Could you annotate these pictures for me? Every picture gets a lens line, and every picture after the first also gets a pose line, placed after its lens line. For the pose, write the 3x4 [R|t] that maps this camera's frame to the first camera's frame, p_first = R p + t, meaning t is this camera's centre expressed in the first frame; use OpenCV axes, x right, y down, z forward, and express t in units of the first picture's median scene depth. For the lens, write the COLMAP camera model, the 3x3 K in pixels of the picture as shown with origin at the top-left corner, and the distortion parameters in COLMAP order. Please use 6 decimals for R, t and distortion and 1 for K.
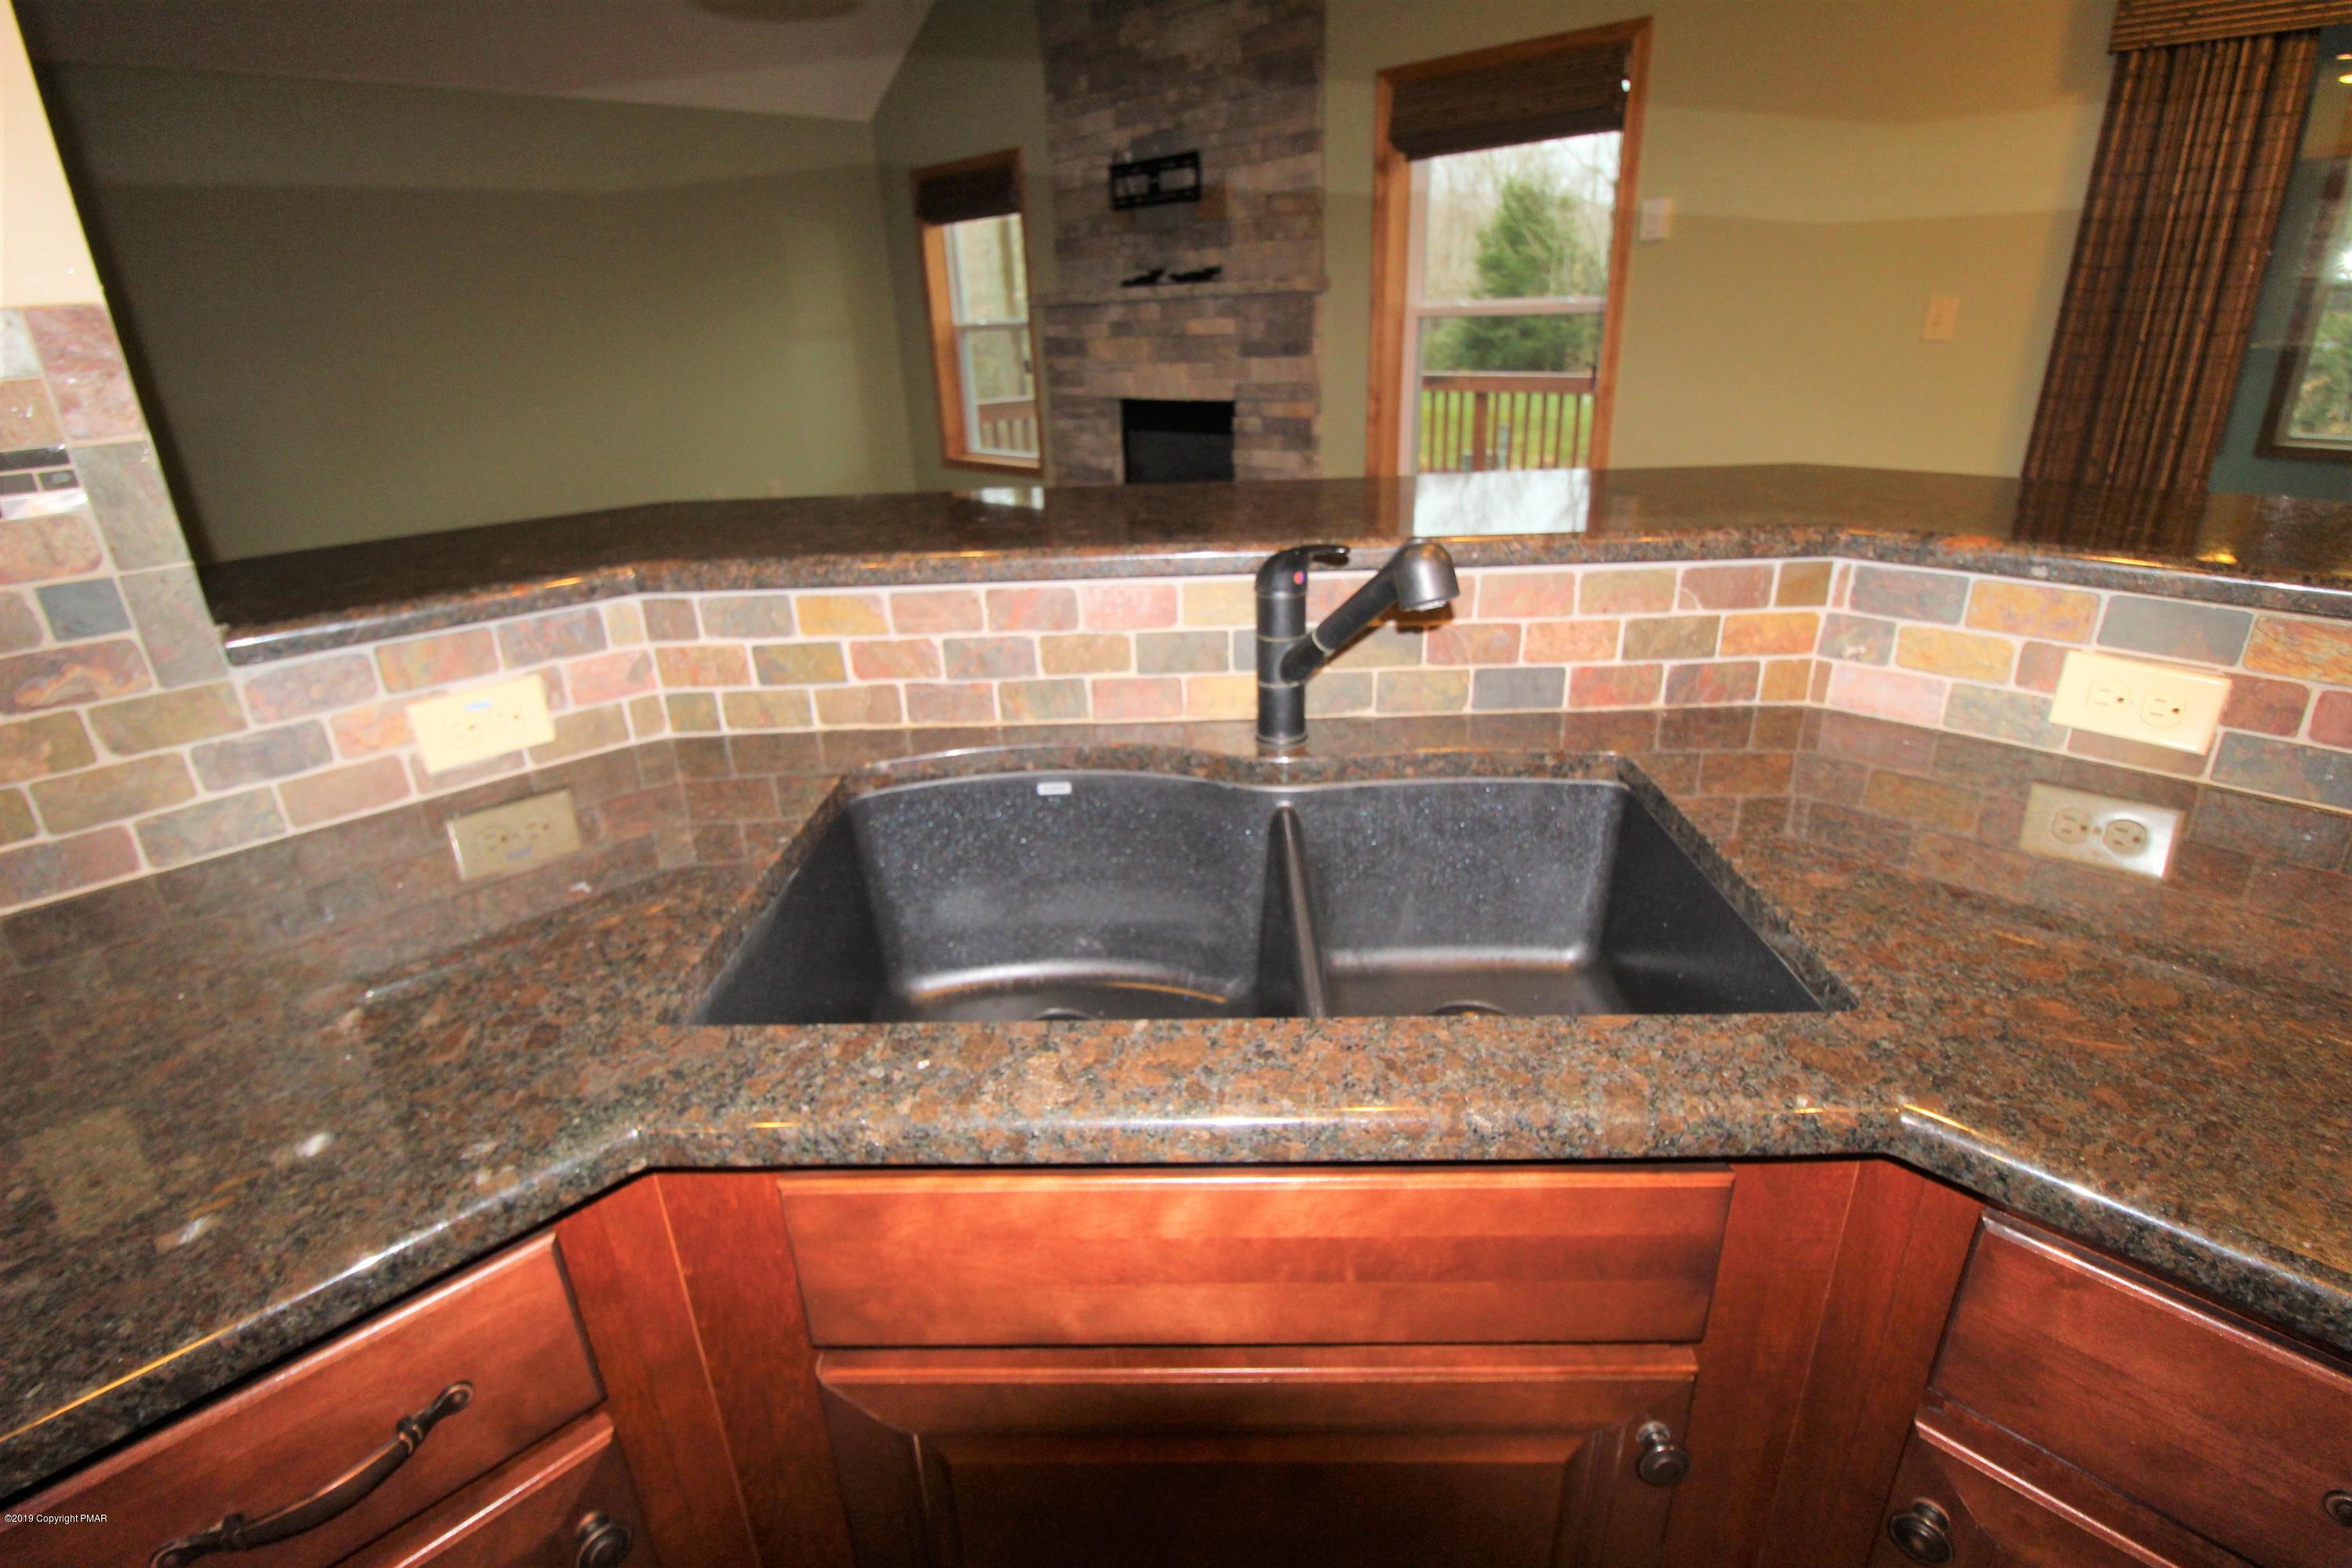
lens RADIAL K [[1101.4, 0, 1162.9], [0, 1101.4, 742.8], [0, 0, 1]] dist [0.001799, -0.013635]
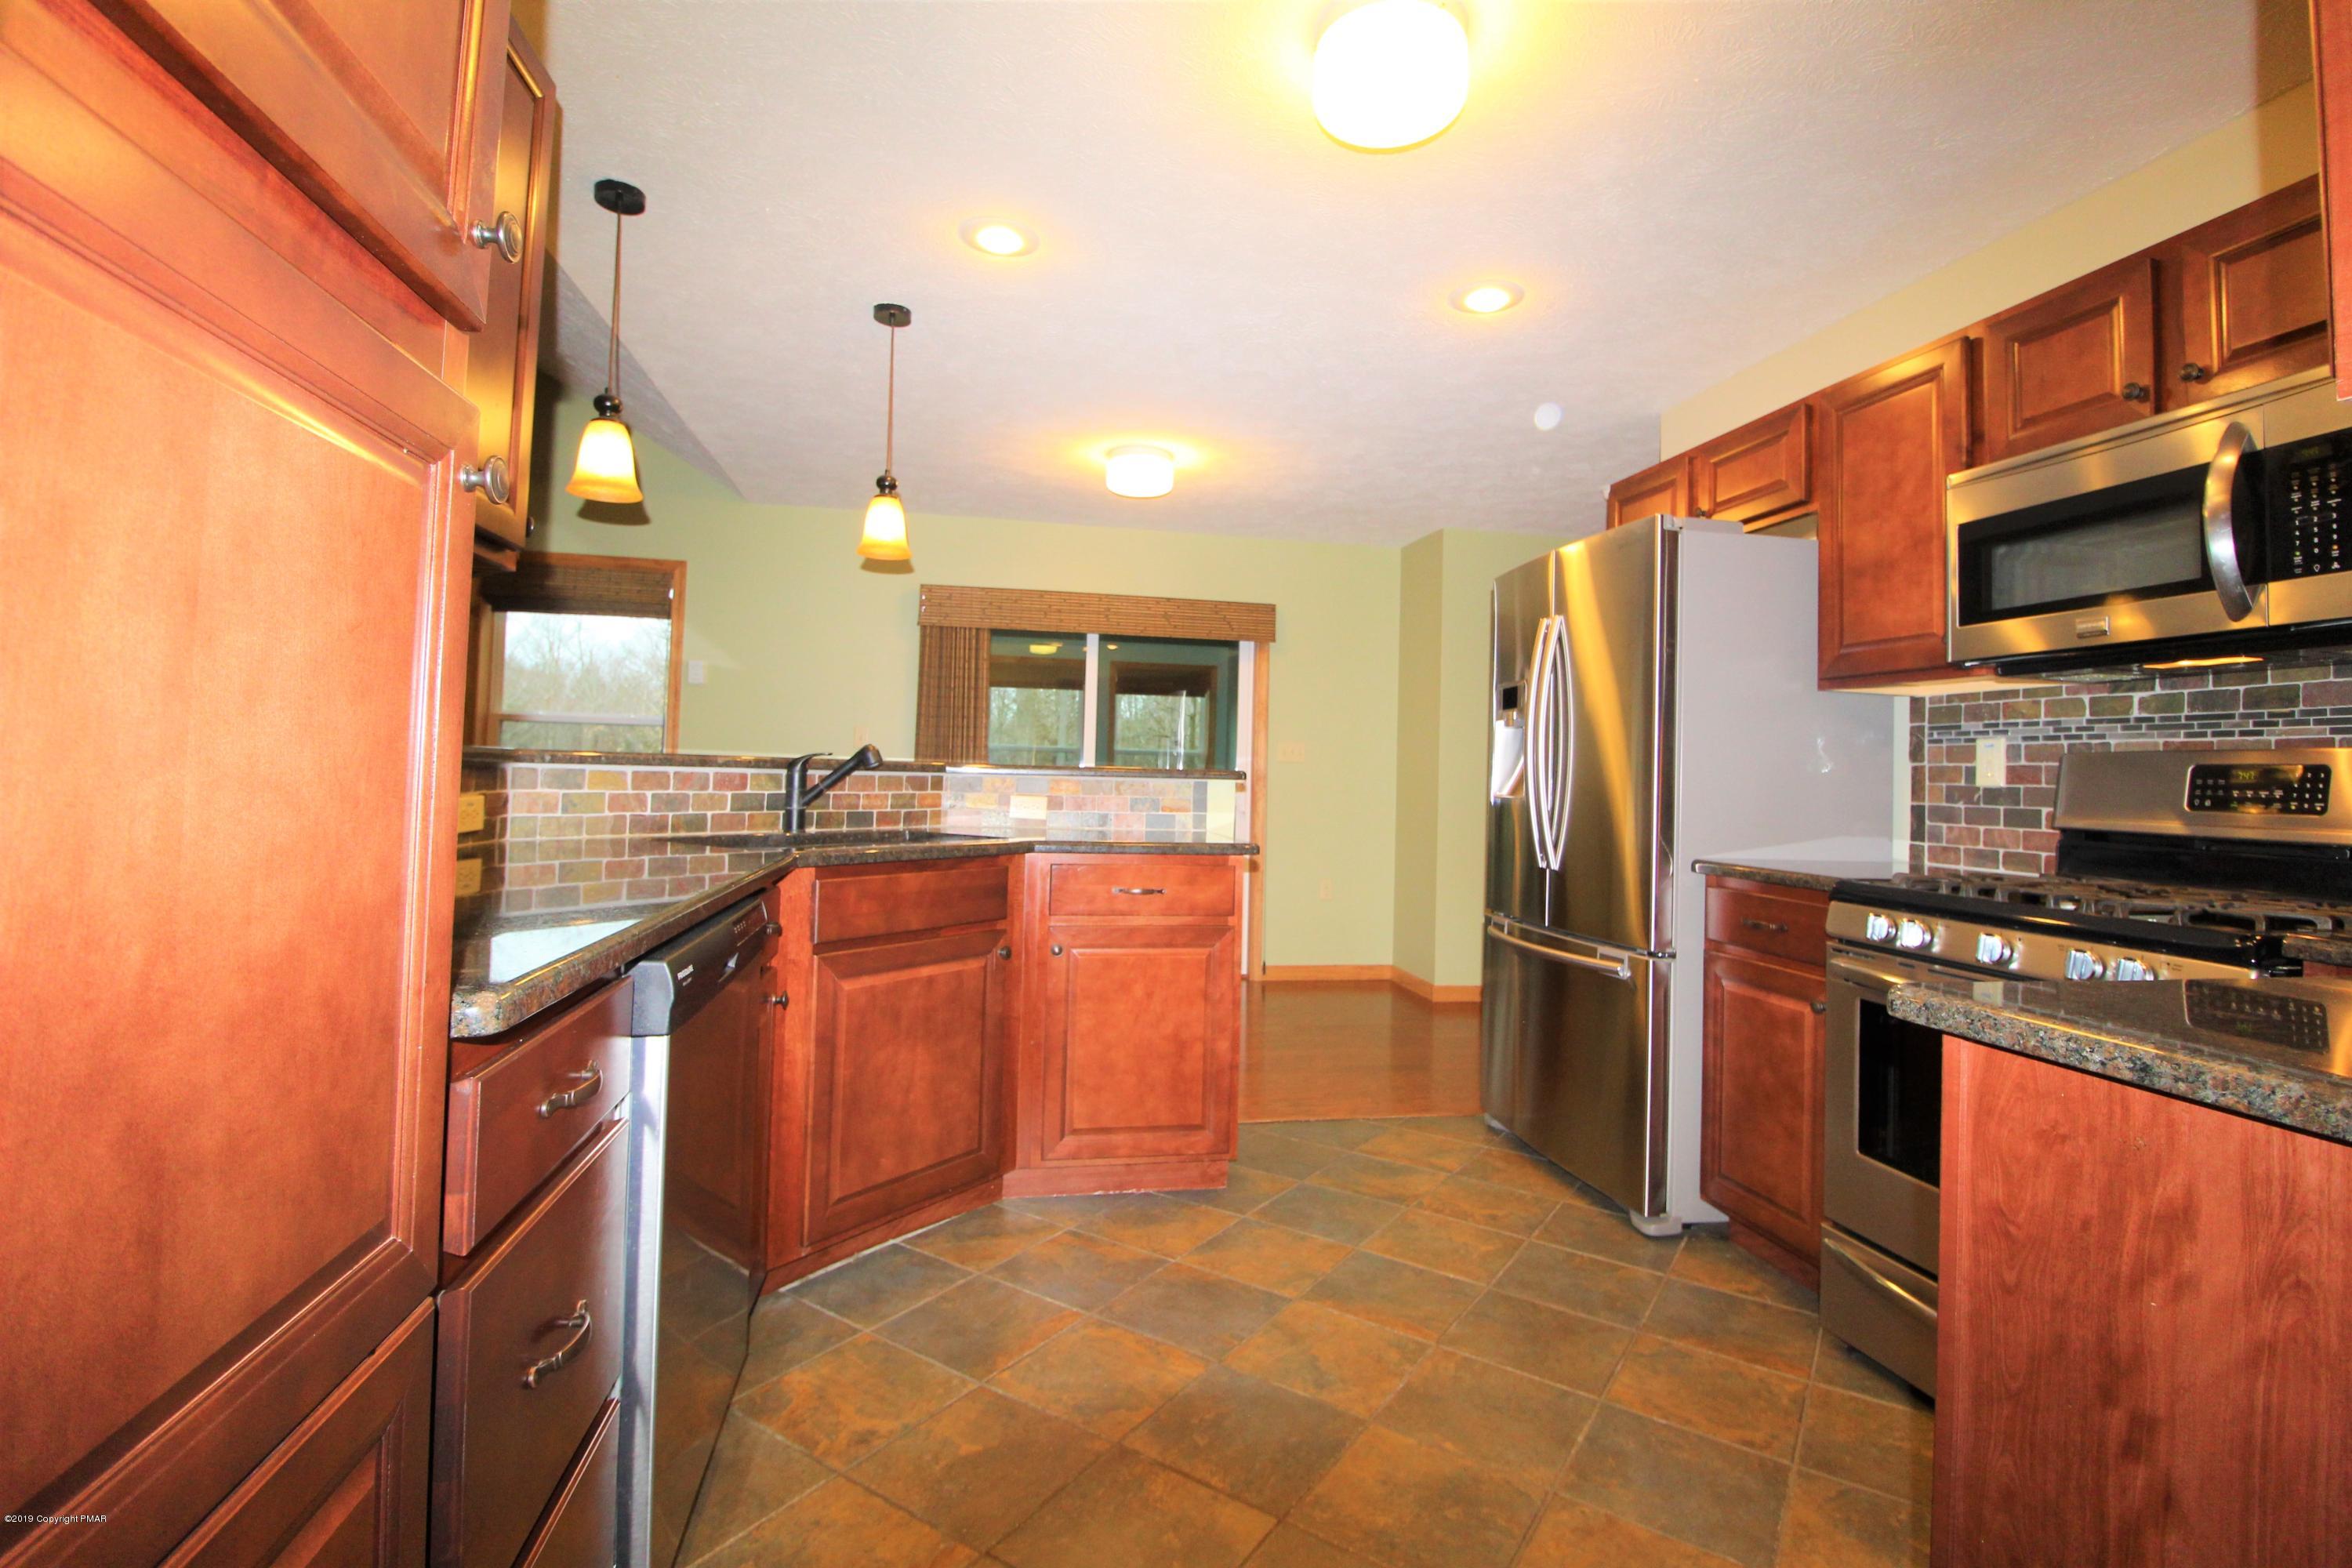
lens RADIAL K [[1101.4, 0, 1162.9], [0, 1101.4, 742.8], [0, 0, 1]] dist [0.001799, -0.013635]
pose [[0.563205, 0.077818, 0.822645, -1.428887], [0.252498, 0.931731, -0.261004, 0.640459], [-0.786794, 0.354715, 0.505106, -0.956497]]
